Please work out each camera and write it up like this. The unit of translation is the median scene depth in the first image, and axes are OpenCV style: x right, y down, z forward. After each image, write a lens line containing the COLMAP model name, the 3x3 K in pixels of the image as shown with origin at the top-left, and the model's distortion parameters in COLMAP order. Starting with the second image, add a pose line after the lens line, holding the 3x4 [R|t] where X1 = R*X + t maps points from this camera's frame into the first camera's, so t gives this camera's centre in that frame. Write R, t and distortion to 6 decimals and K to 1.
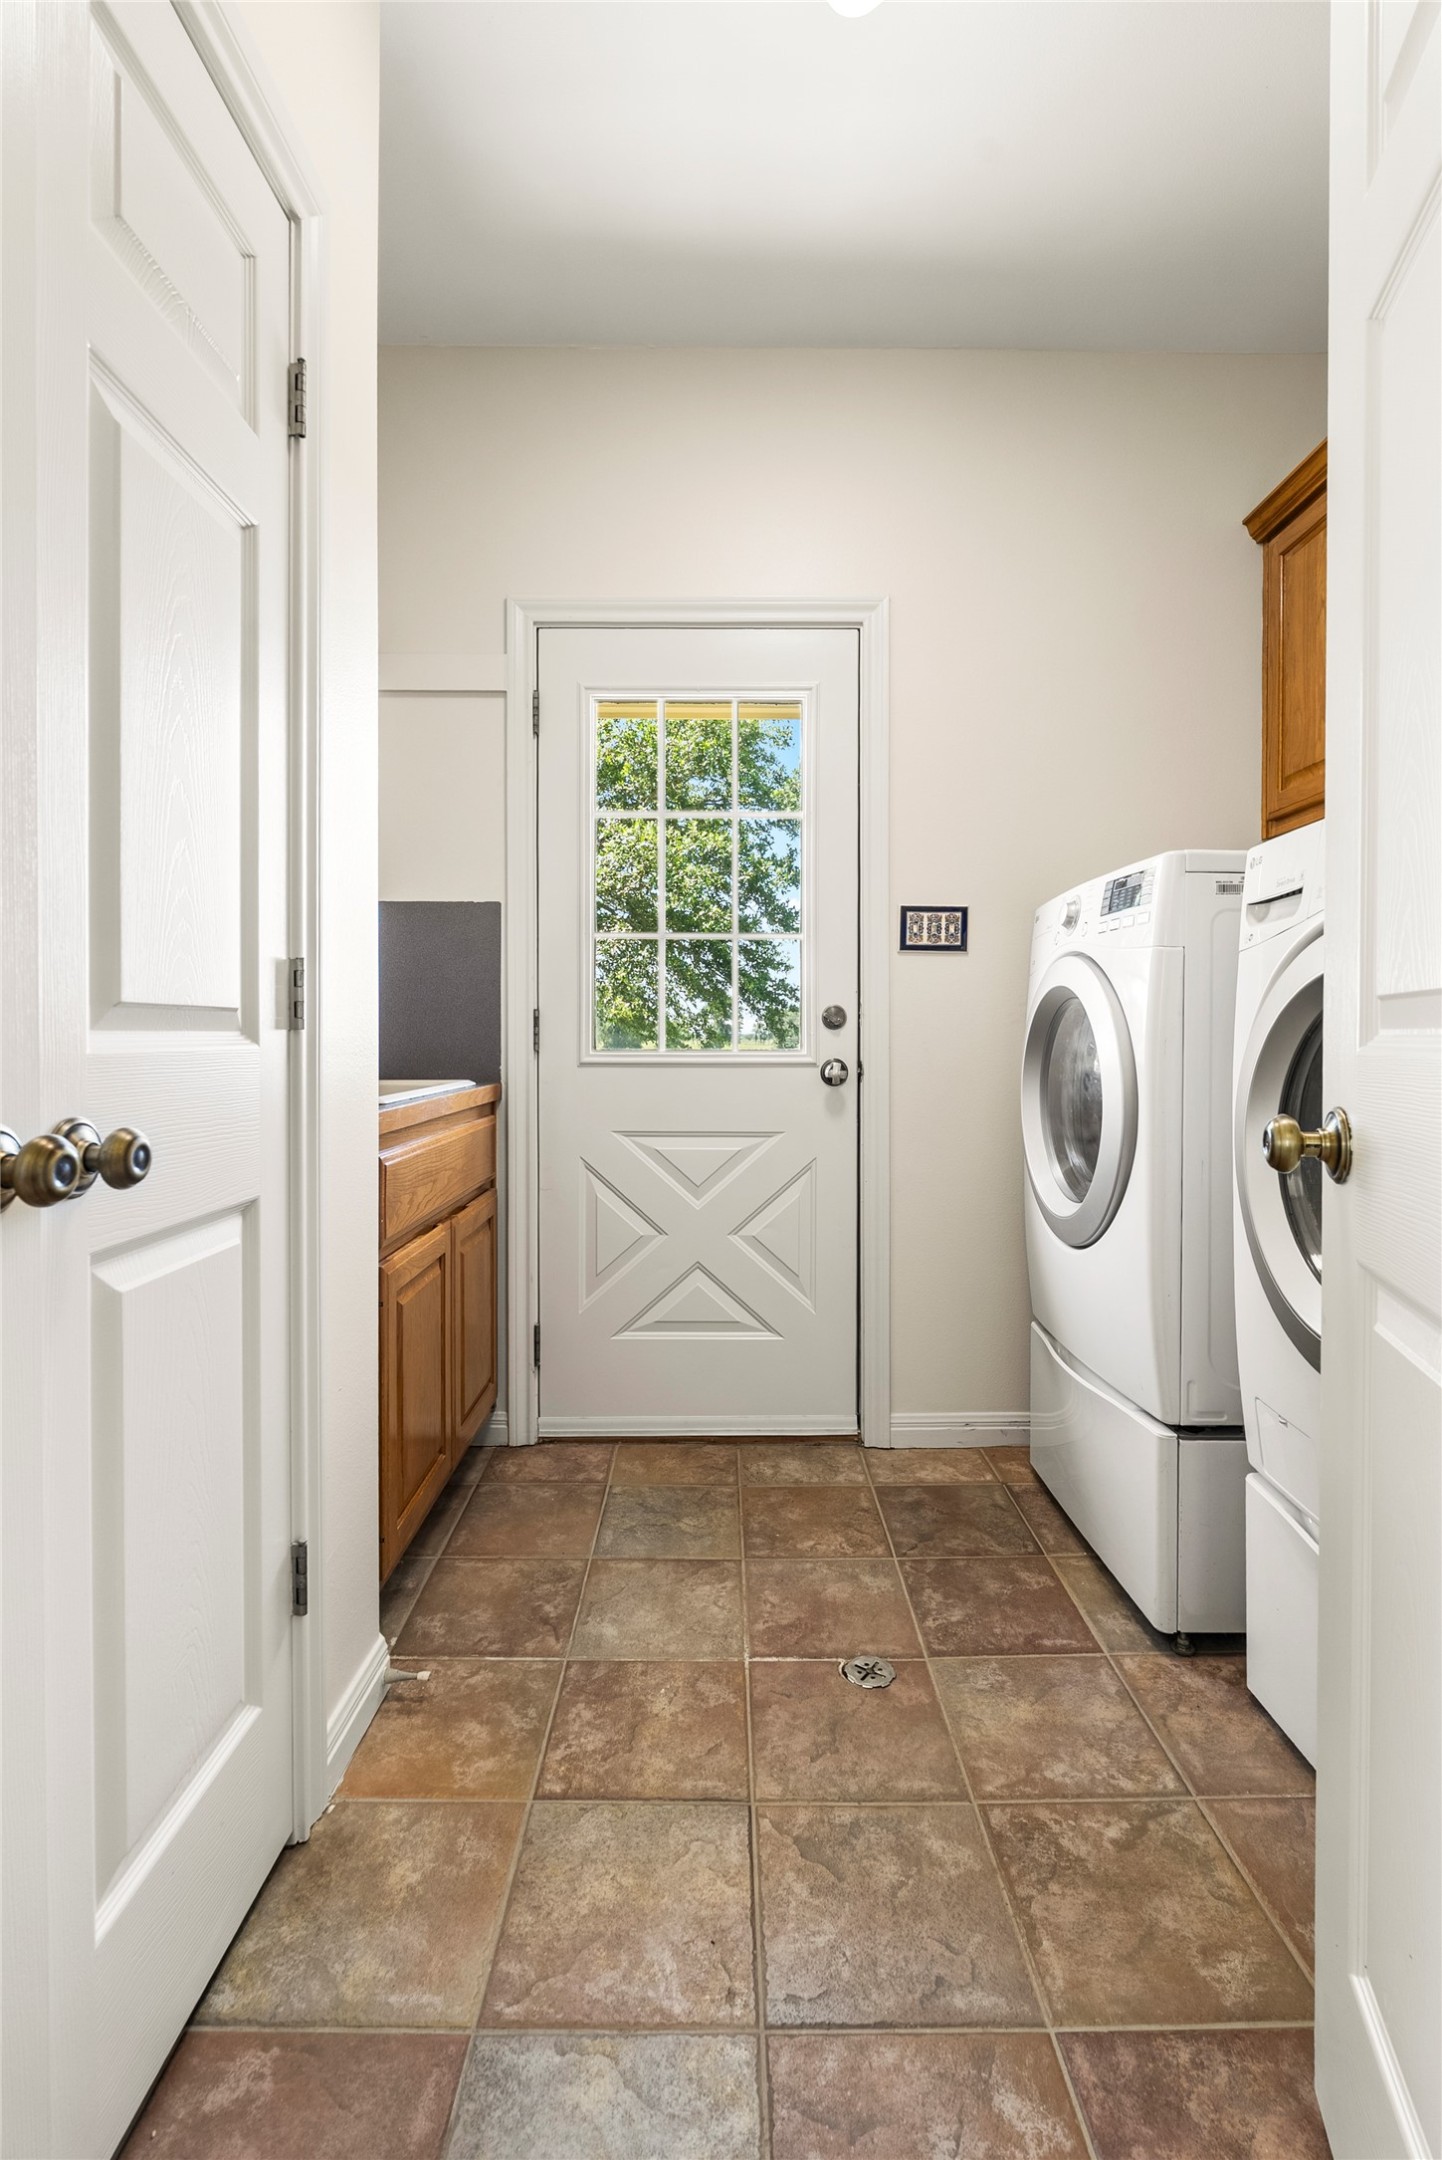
lens RADIAL K [[971.0, 0, 726.3], [0, 971.0, 1036.4], [0, 0, 1]] dist [-0.002322, 0.001018]
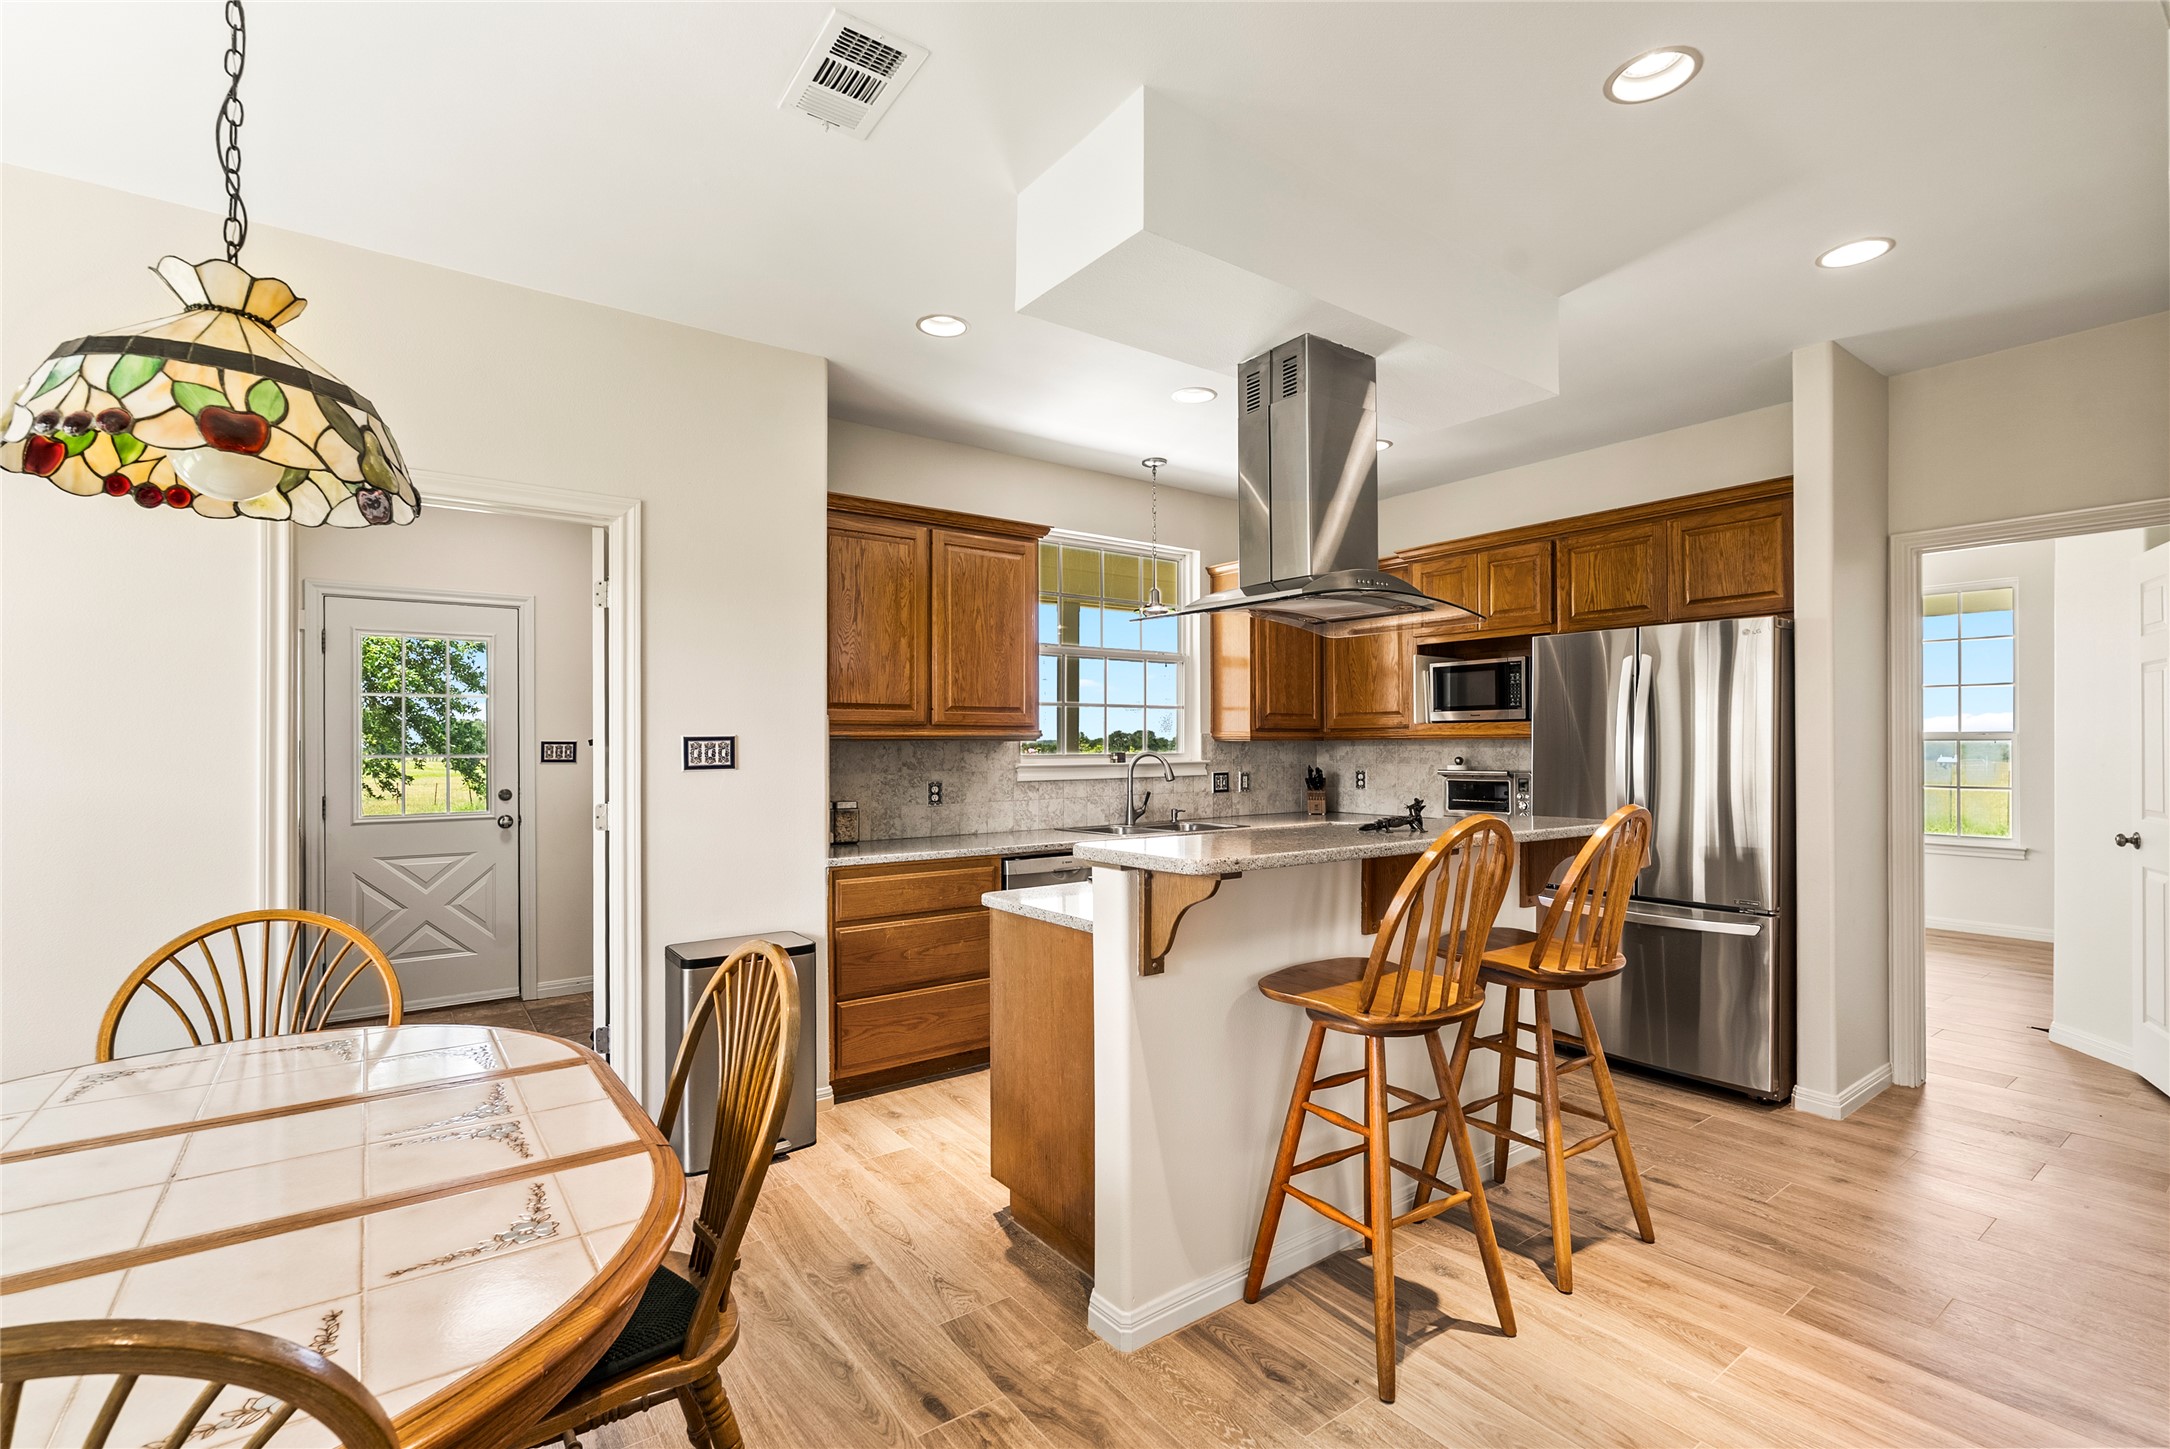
lens RADIAL K [[975.5, 0, 1086.7], [0, 975.5, 740.6], [0, 0, 1]] dist [-0.002322, 0.001018]
pose [[0.810070, -0.003469, 0.586322, -0.106345], [0.008009, 0.999955, -0.005148, -0.118609], [-0.586278, 0.008866, 0.810061, -1.458100]]
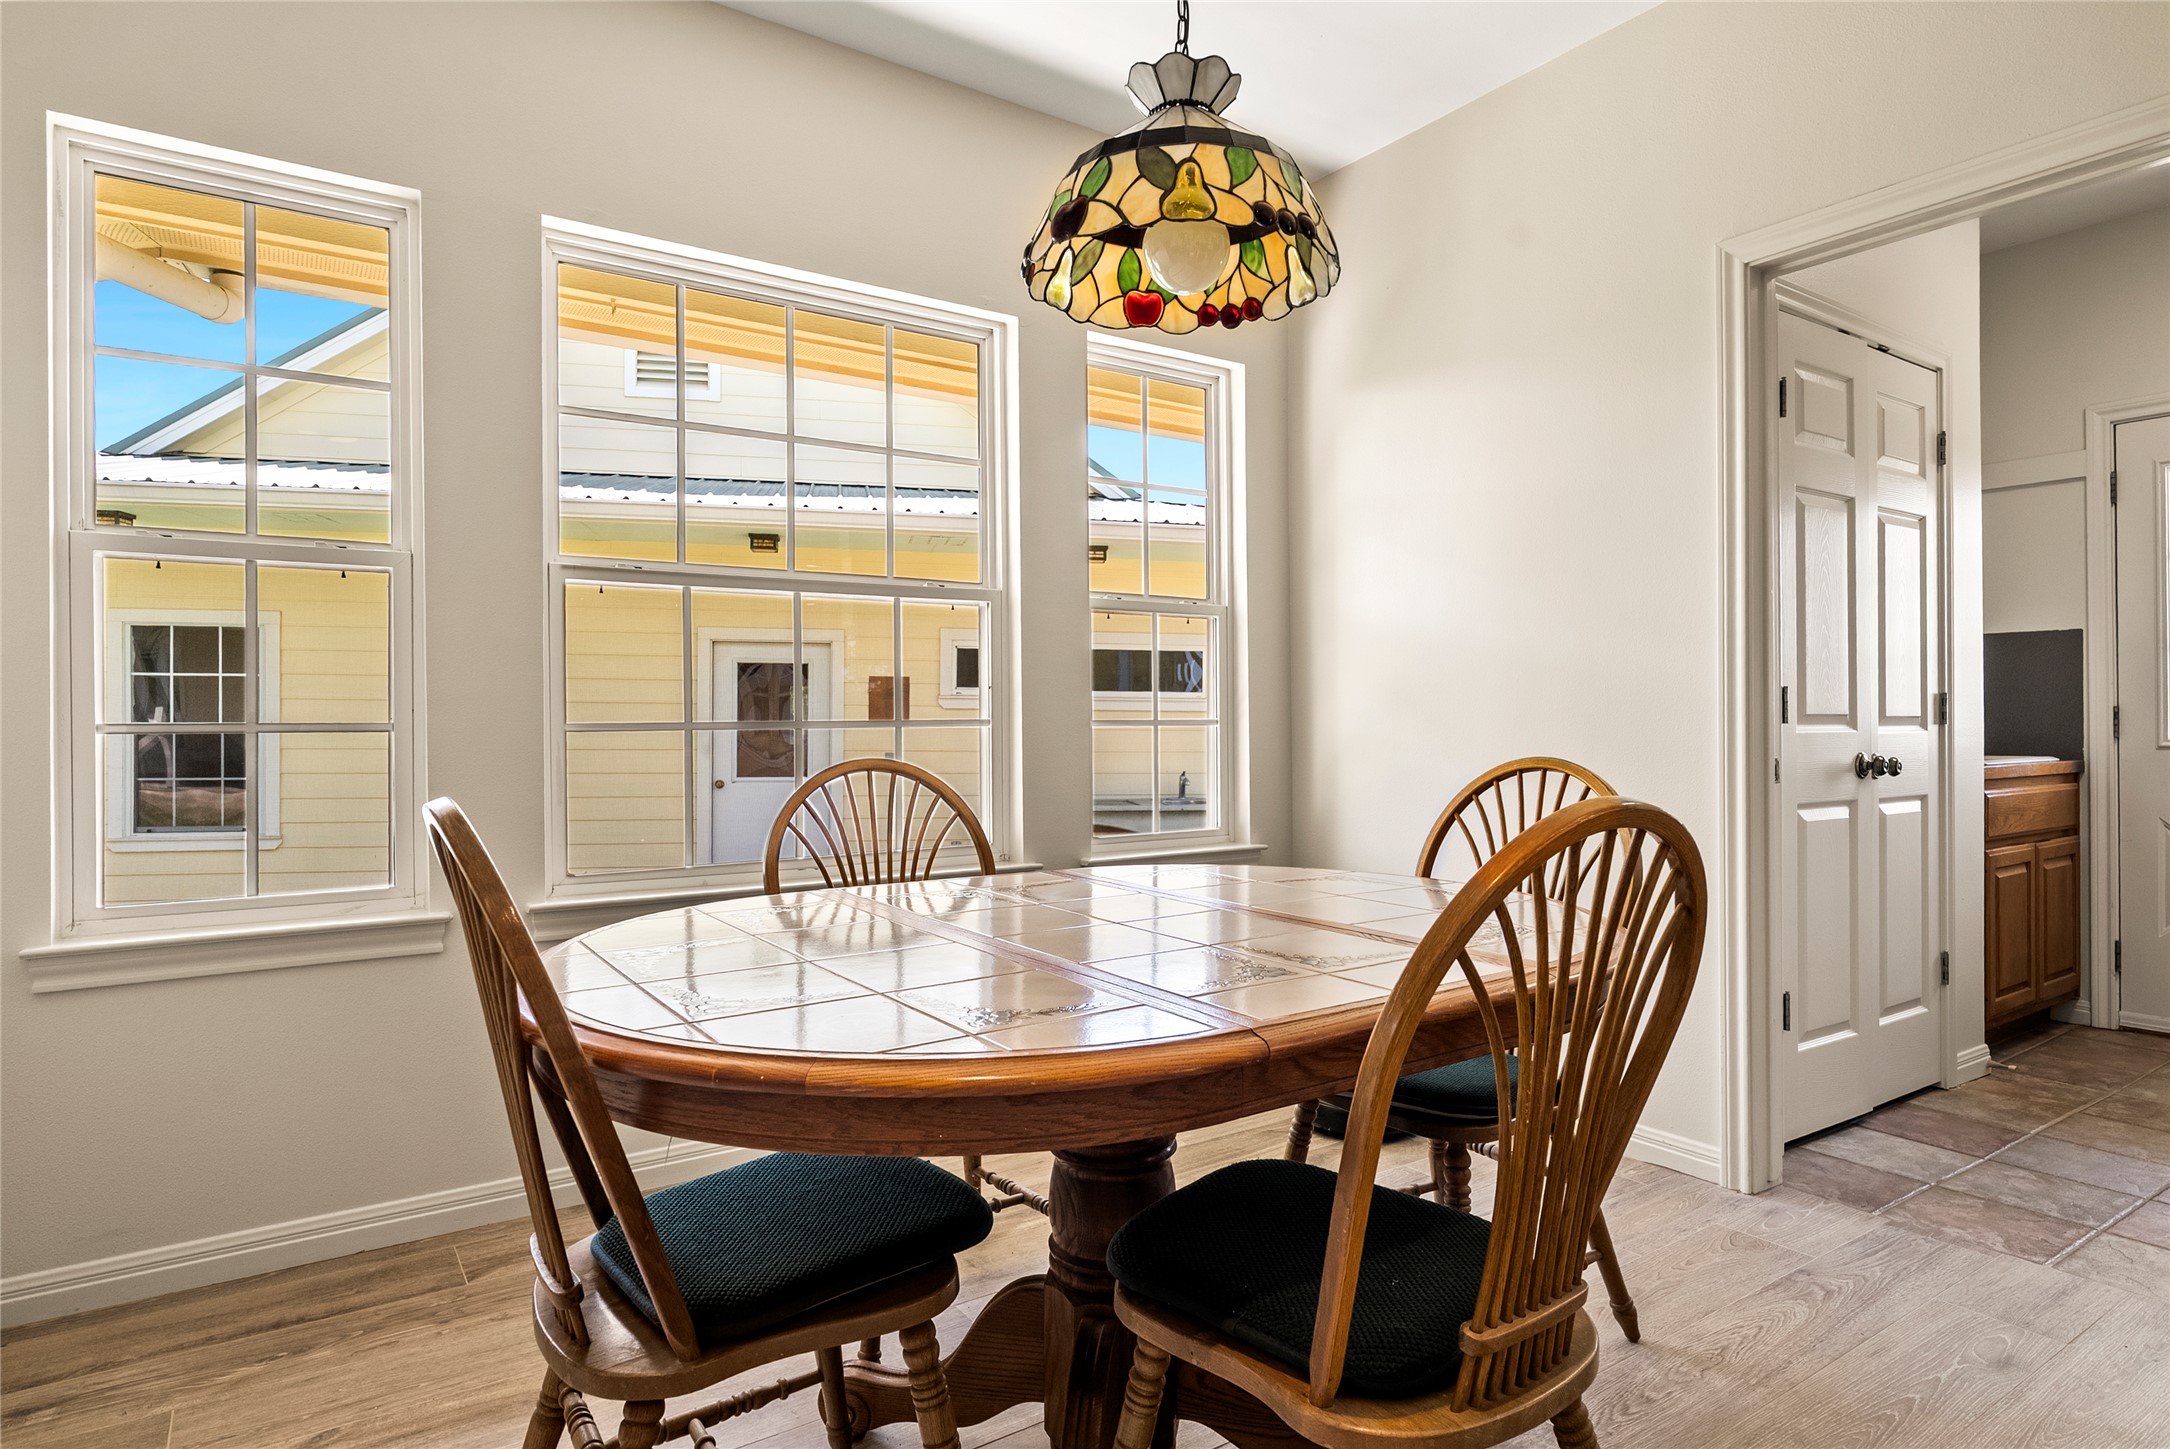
lens RADIAL K [[1200.7, 0, 1080.3], [0, 1200.7, 720.6], [0, 0, 1]] dist [-0.012133, -0.001947]
pose [[0.554428, -0.004507, -0.832219, 0.392021], [0.002339, 0.999990, -0.003857, -0.004966], [0.832228, 0.000191, 0.554433, -1.149078]]
